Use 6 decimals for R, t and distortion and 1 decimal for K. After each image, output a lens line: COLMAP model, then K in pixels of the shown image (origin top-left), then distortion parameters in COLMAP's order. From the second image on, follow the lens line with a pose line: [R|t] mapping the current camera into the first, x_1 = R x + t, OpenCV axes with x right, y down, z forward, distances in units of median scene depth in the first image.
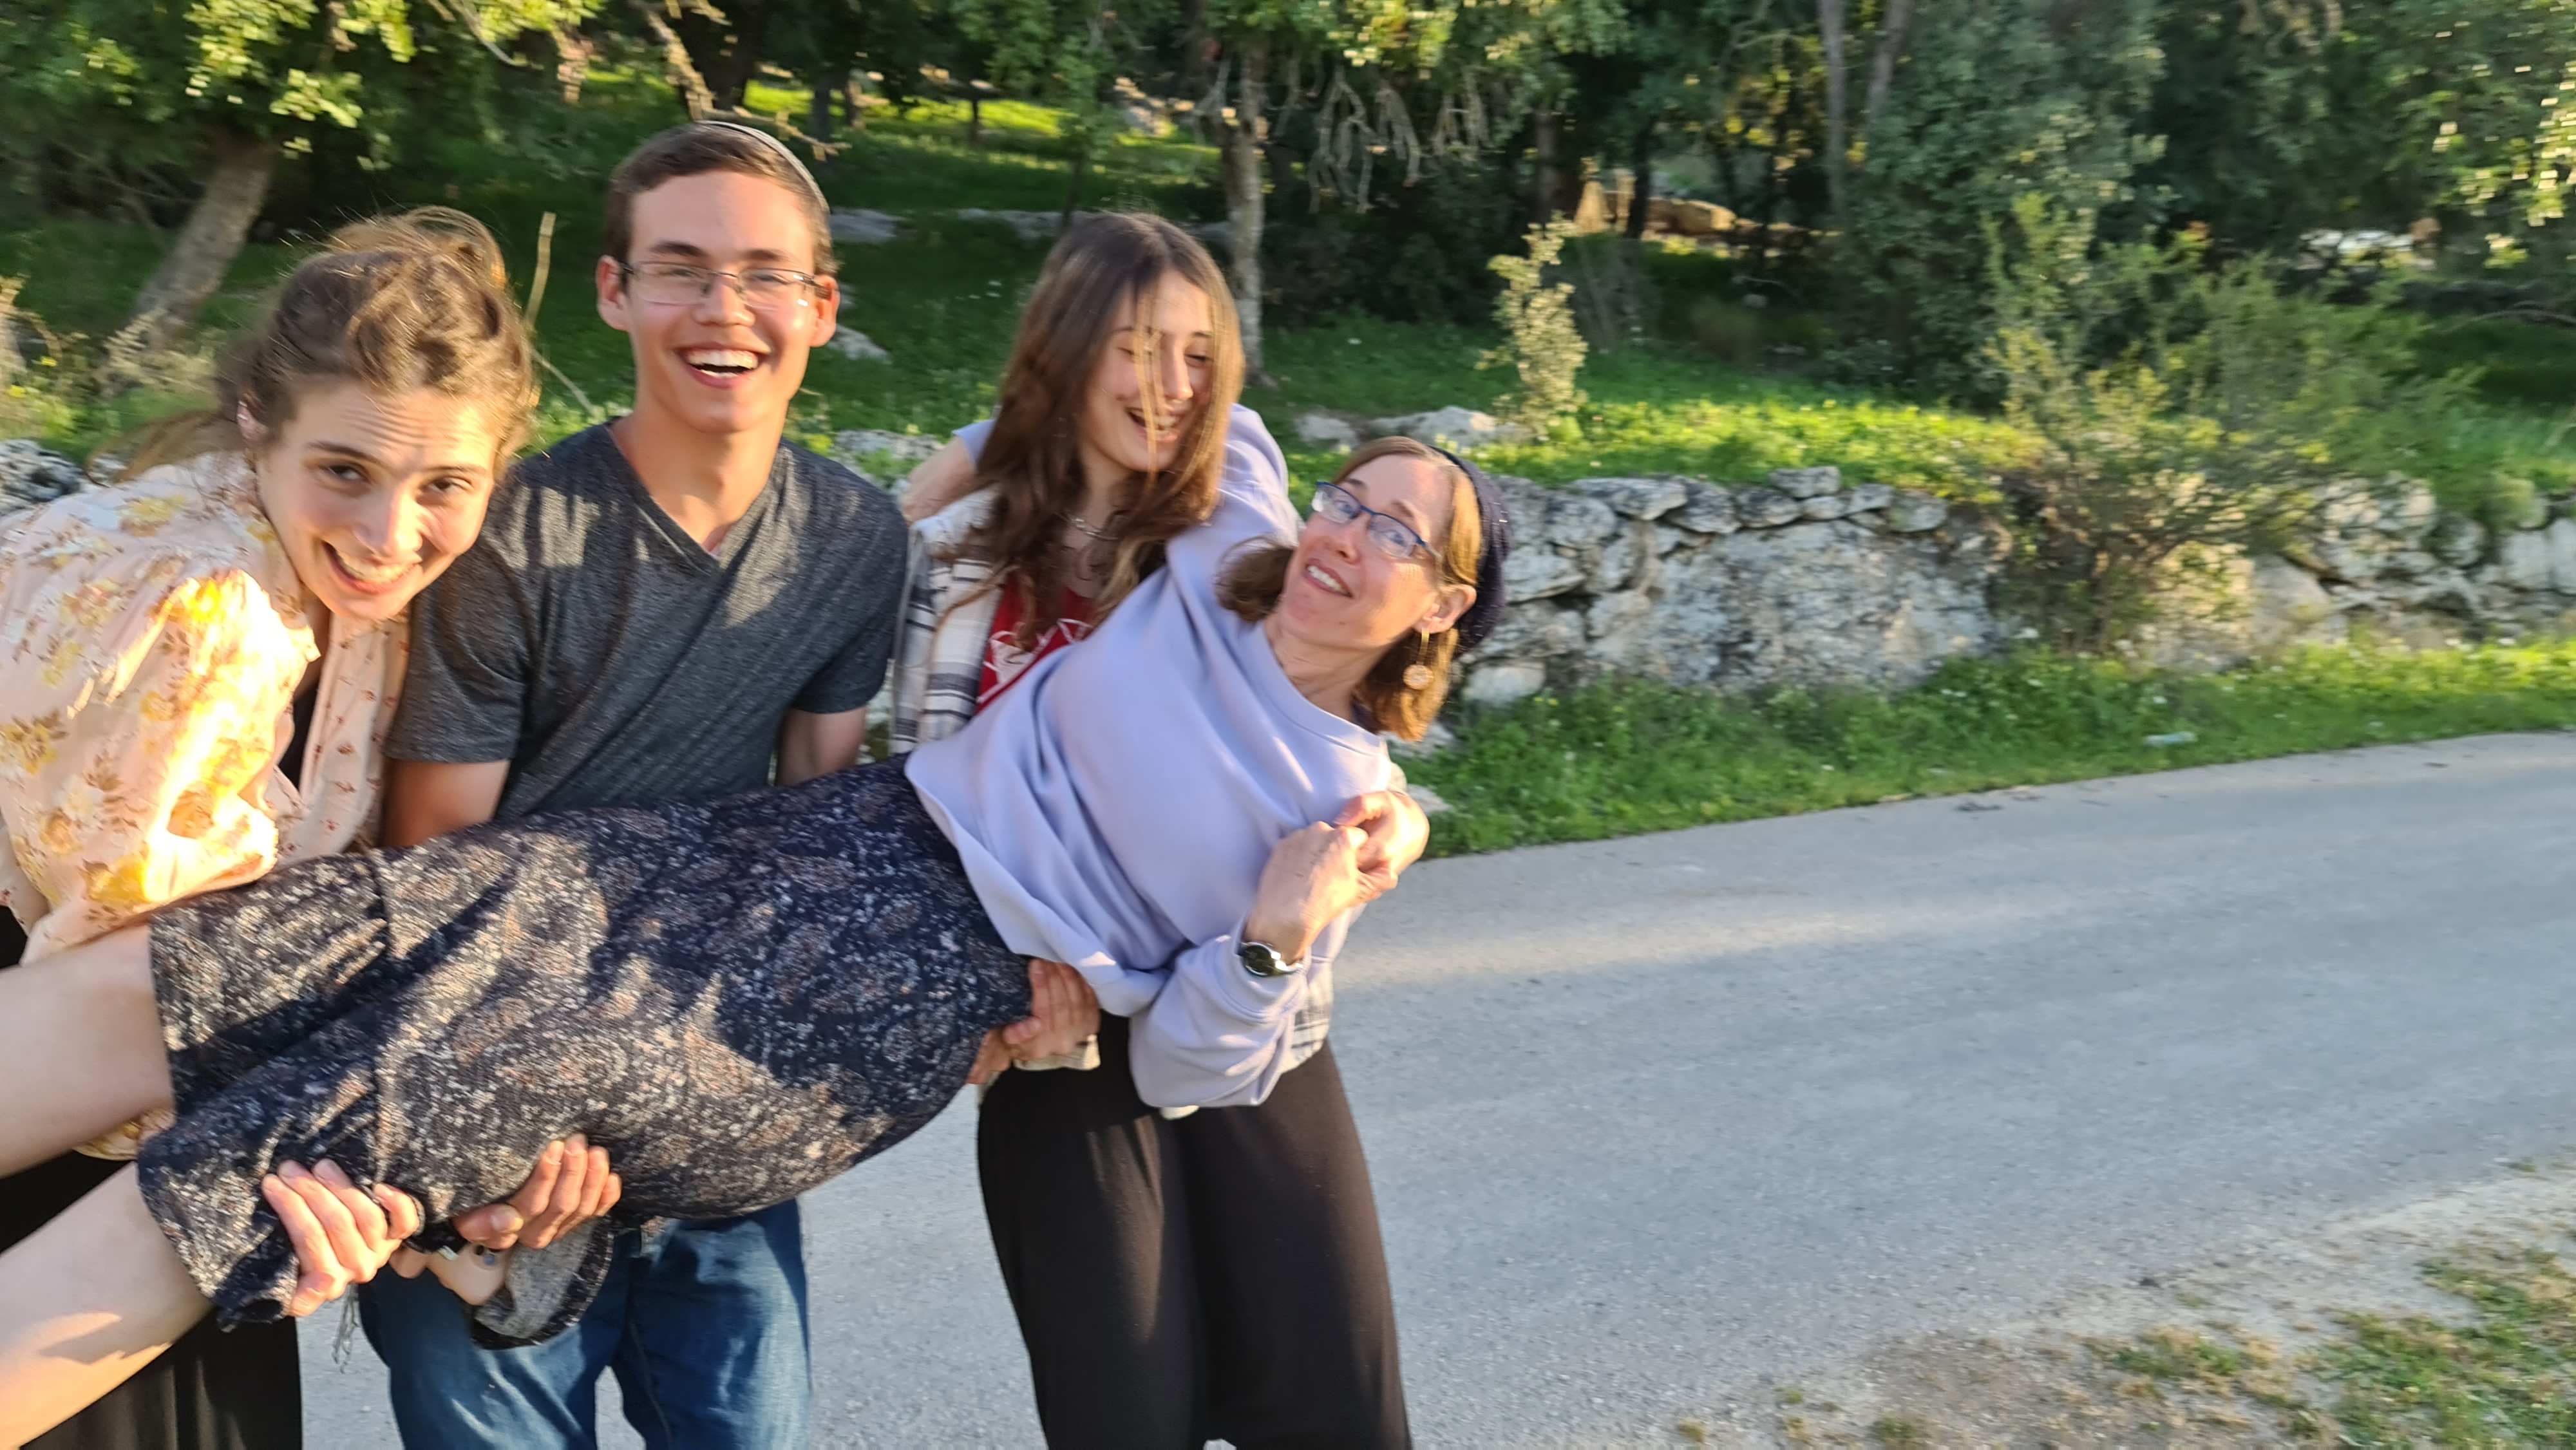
lens RADIAL K [[1888.4, 0, 1302.0], [0, 1888.4, 810.2], [0, 0, 1]] dist [0.068569, -0.050711]
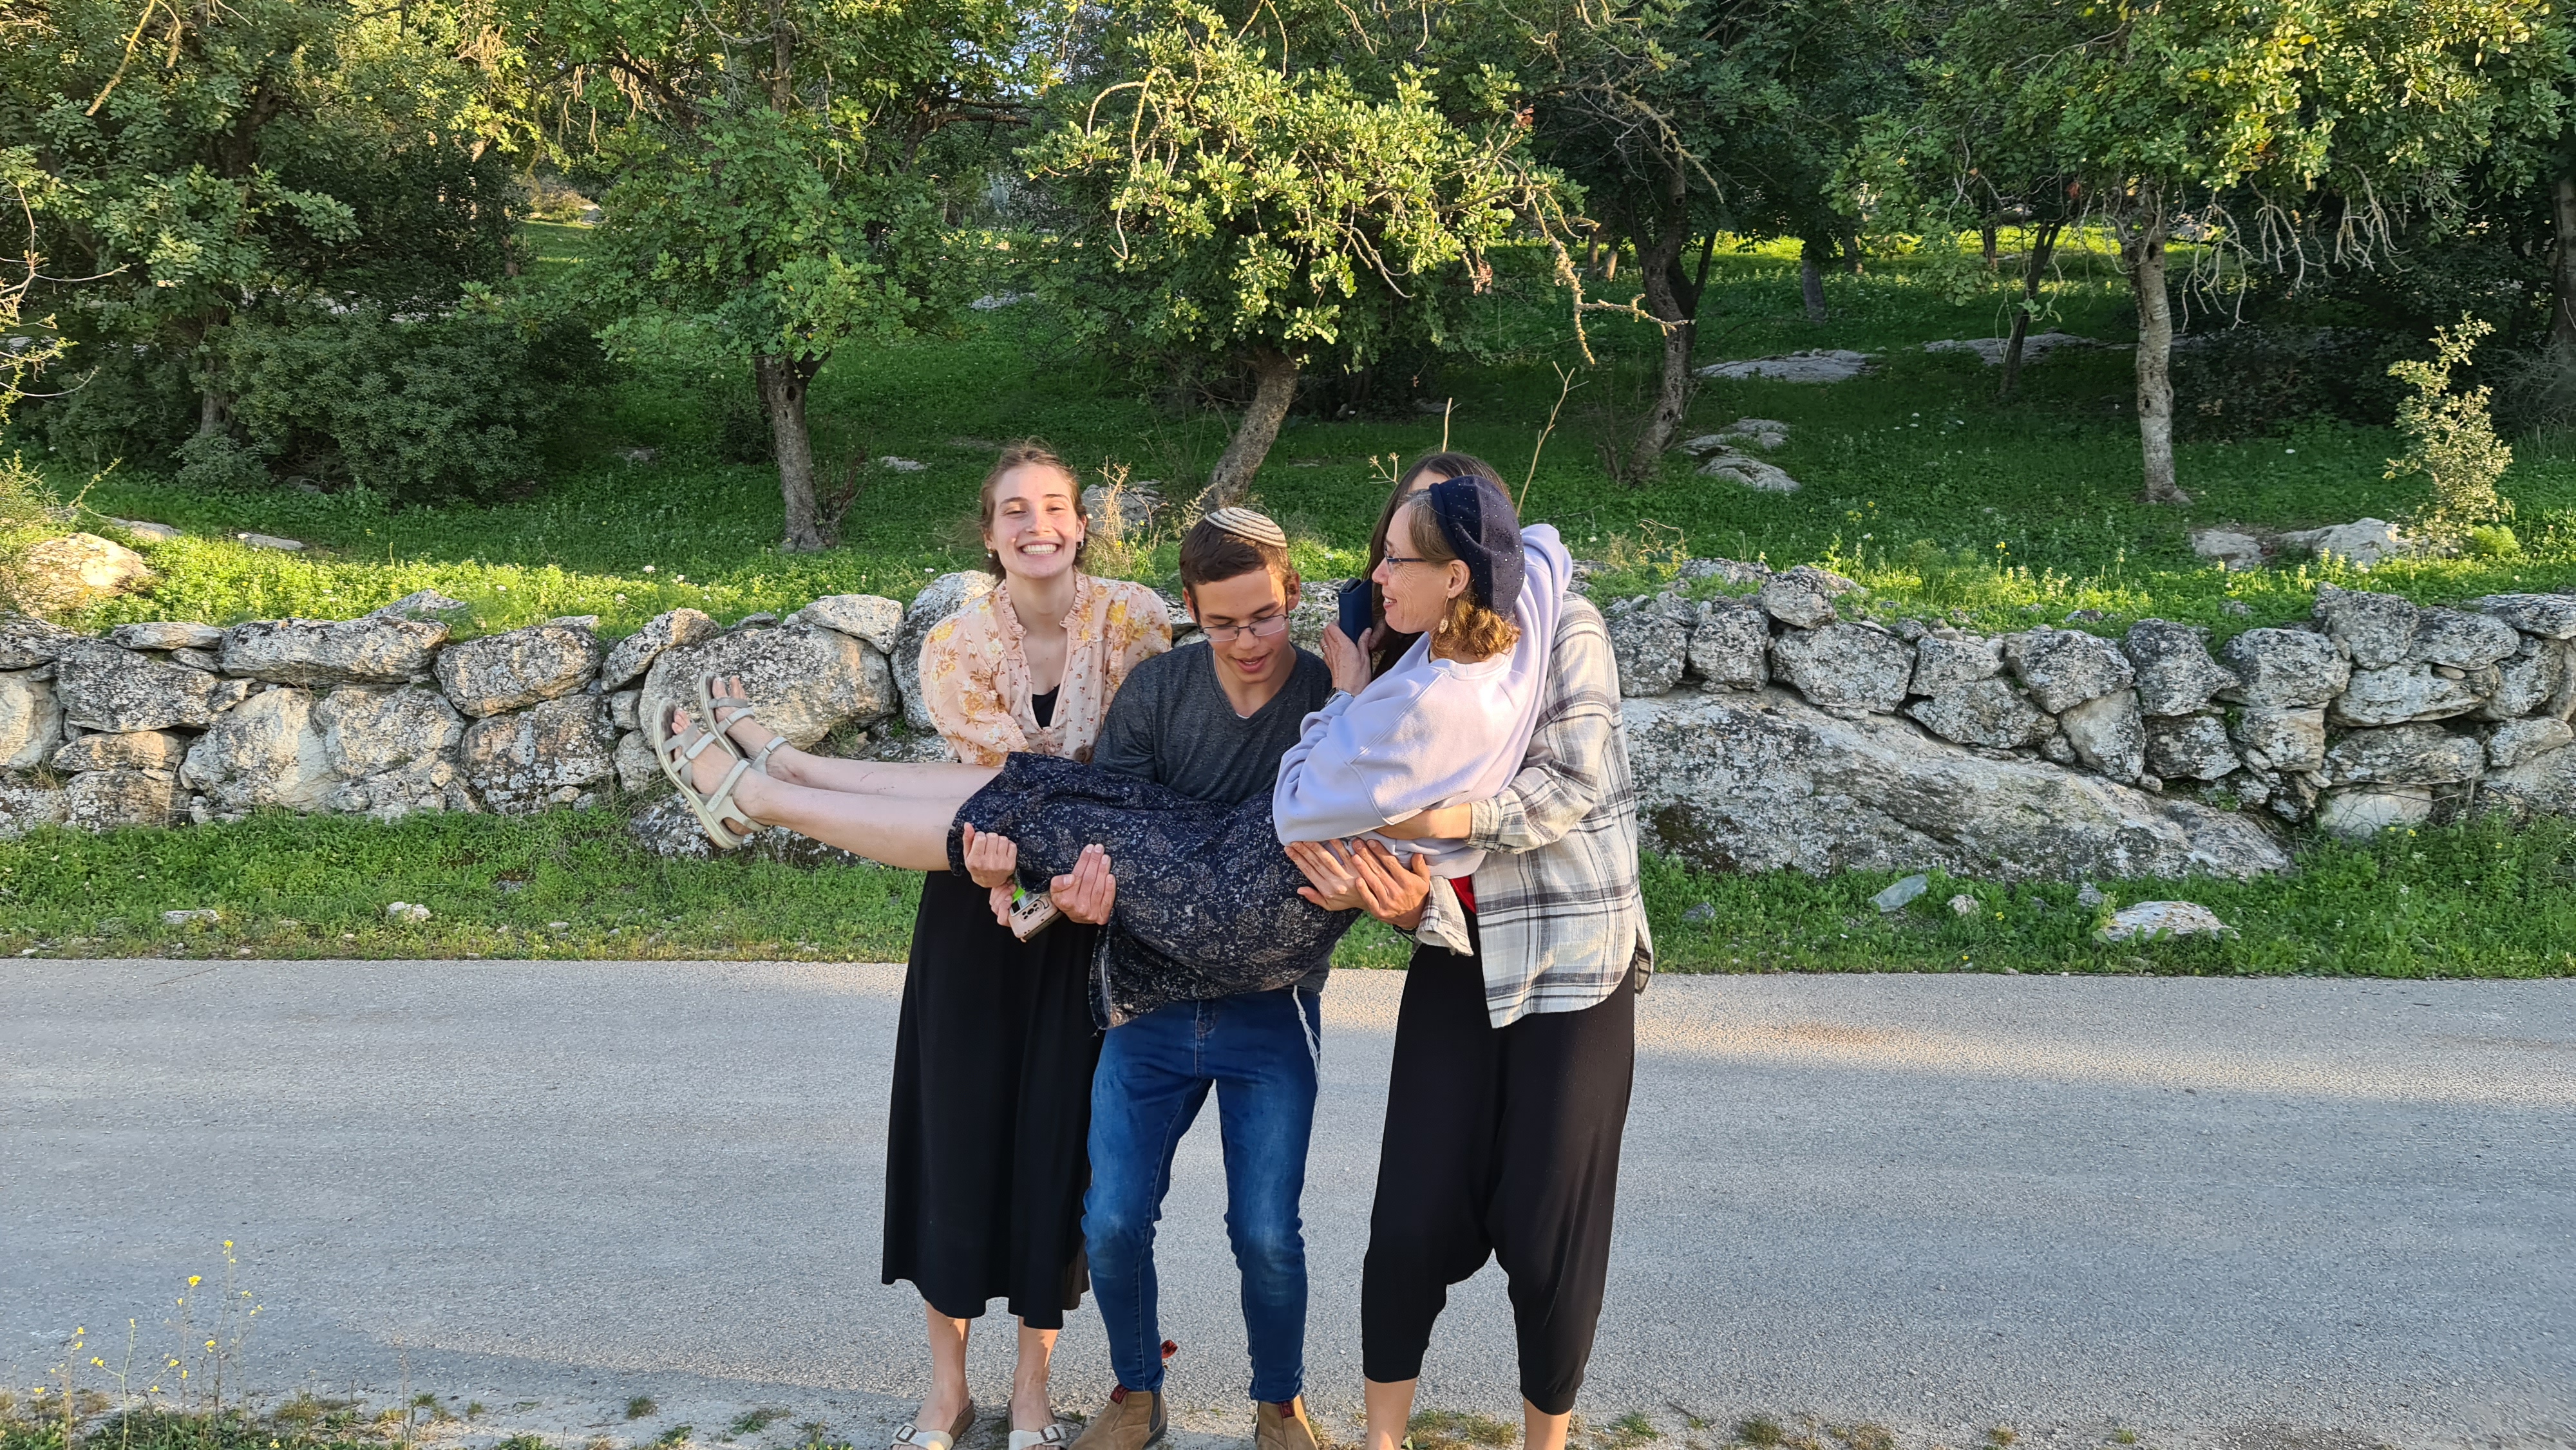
lens RADIAL K [[1888.4, 0, 1265.7], [0, 1888.4, 708.2], [0, 0, 1]] dist [0.068569, -0.050711]
pose [[0.844449, 0.026391, -0.534985, 0.145401], [-0.086893, 0.992305, -0.088206, 0.012084], [0.528540, 0.120972, 0.840245, -0.080397]]
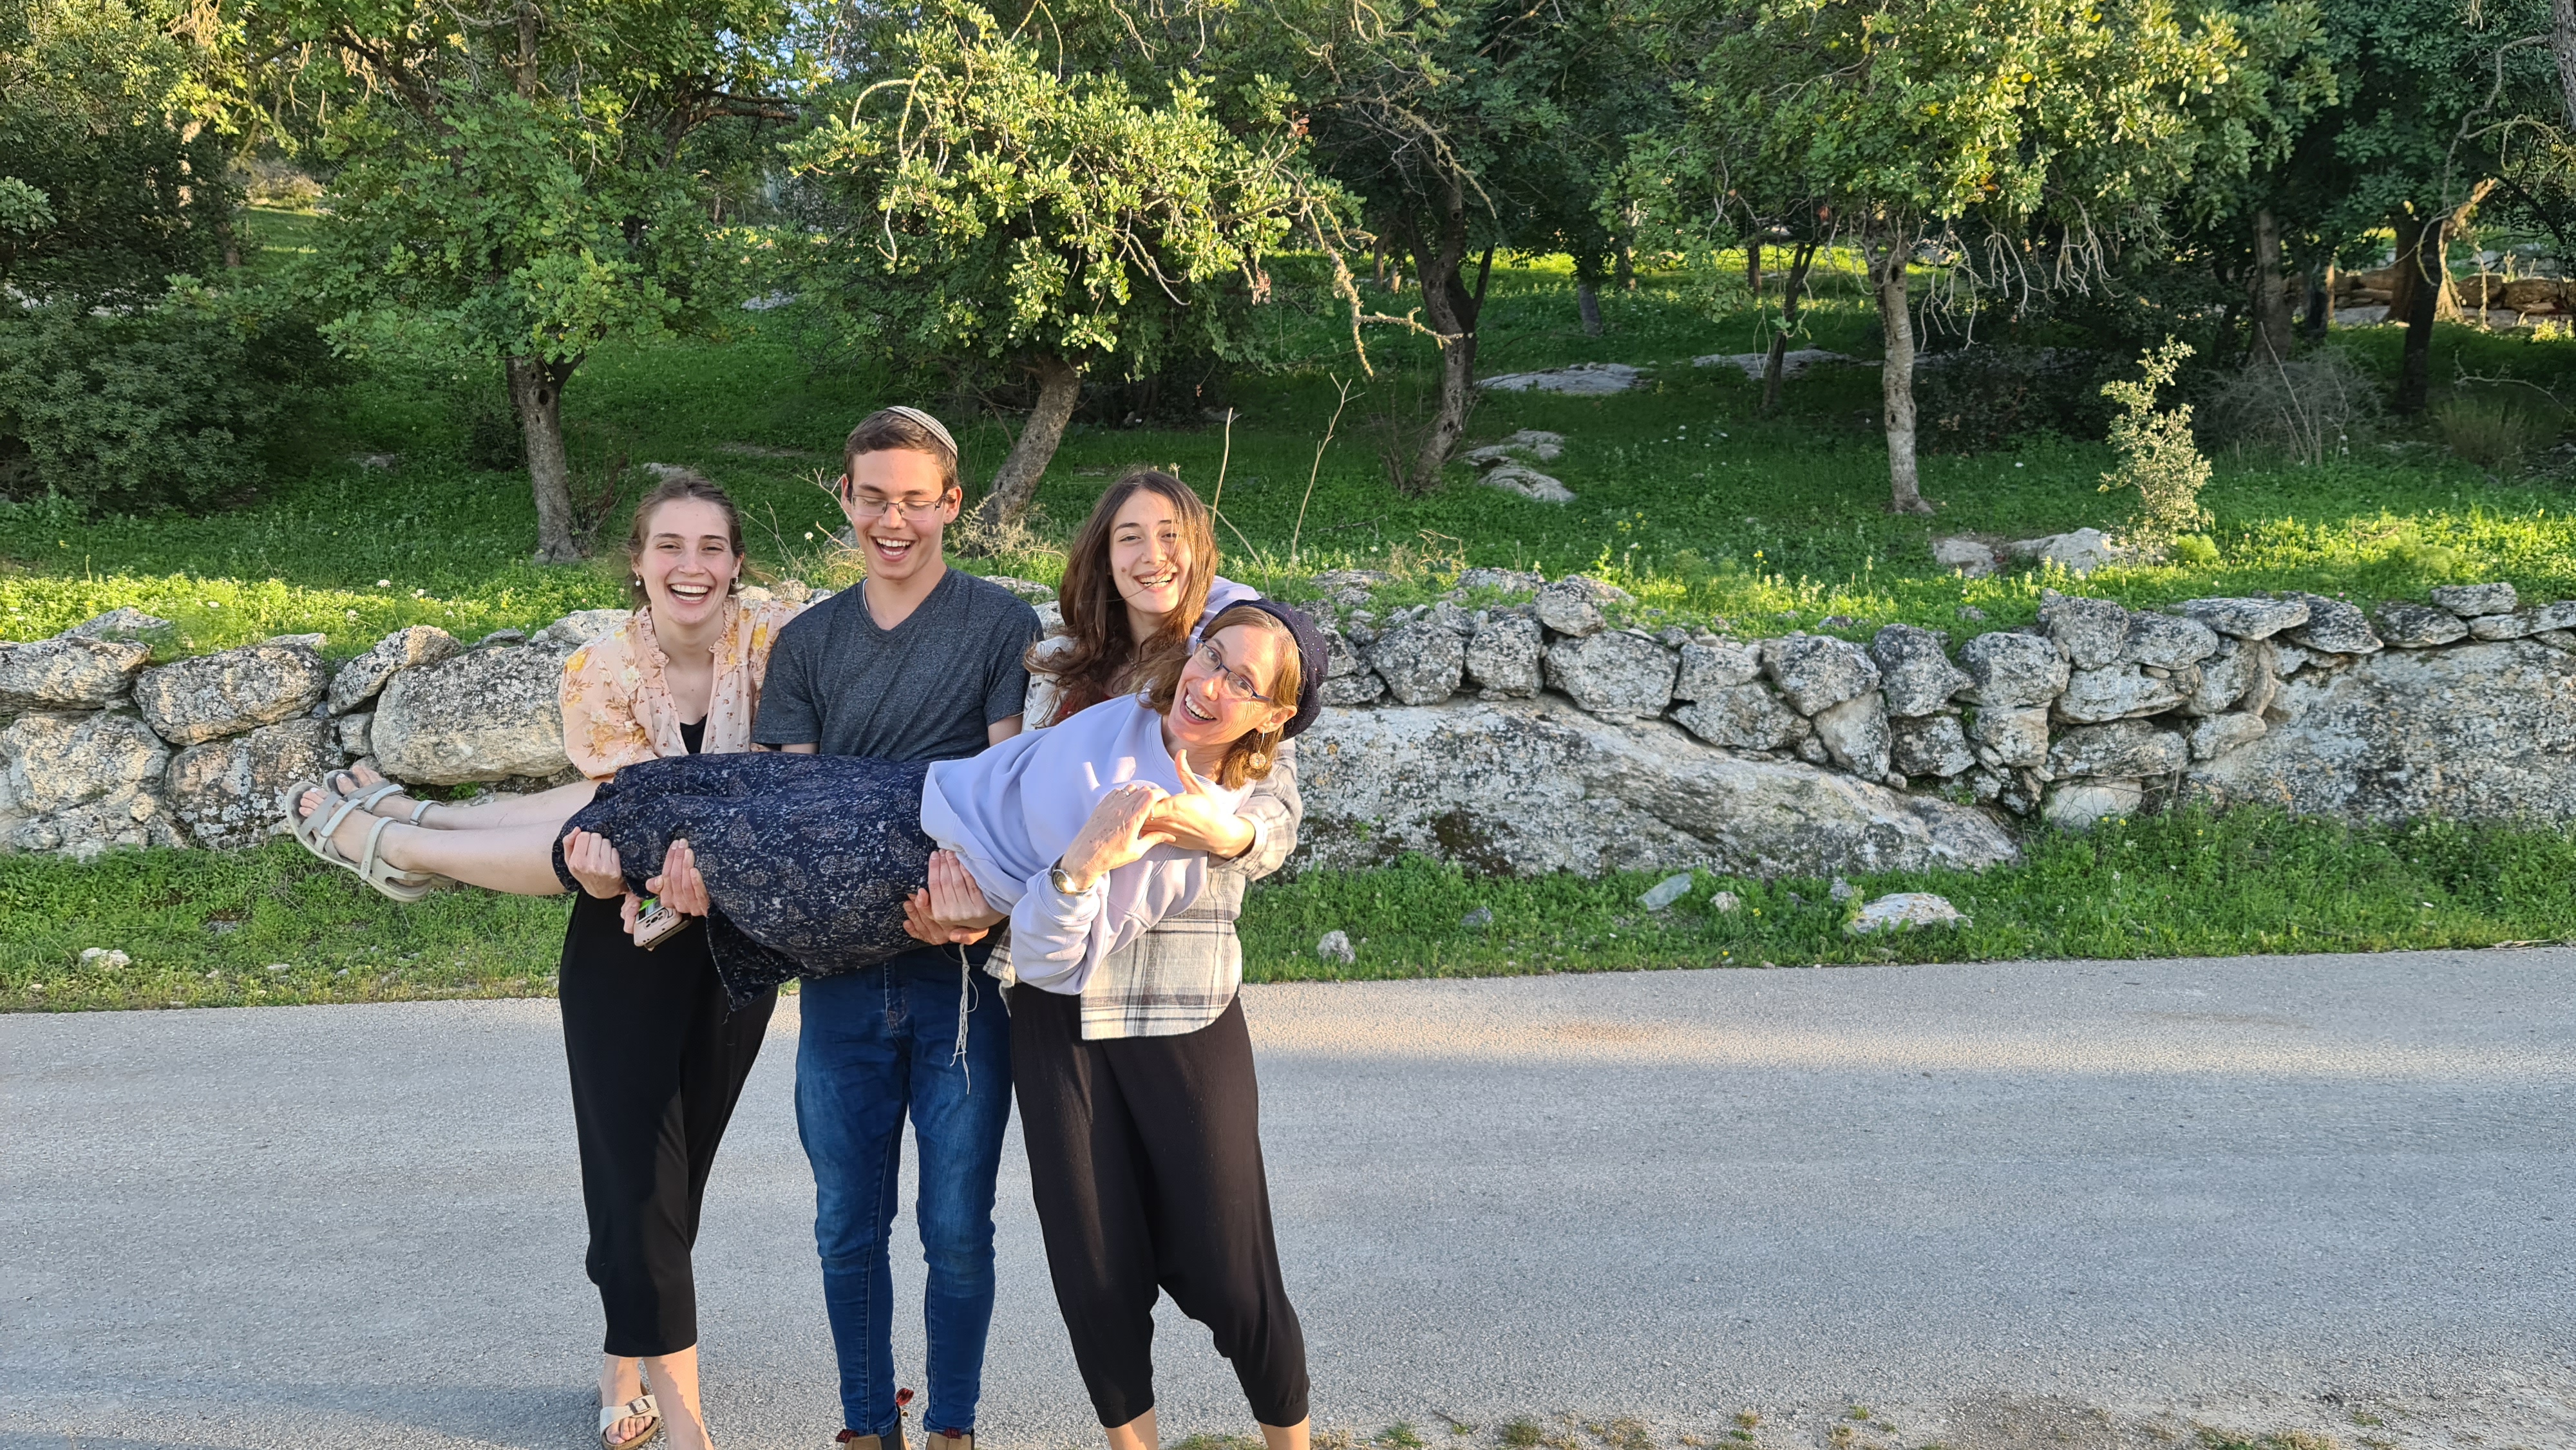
lens RADIAL K [[1888.4, 0, 1306.7], [0, 1888.4, 727.2], [0, 0, 1]] dist [0.068569, -0.050711]
pose [[0.906146, 0.016082, -0.422659, 0.149664], [-0.060564, 0.993913, -0.092026, 0.009488], [0.418606, 0.108987, 0.901604, -0.073508]]
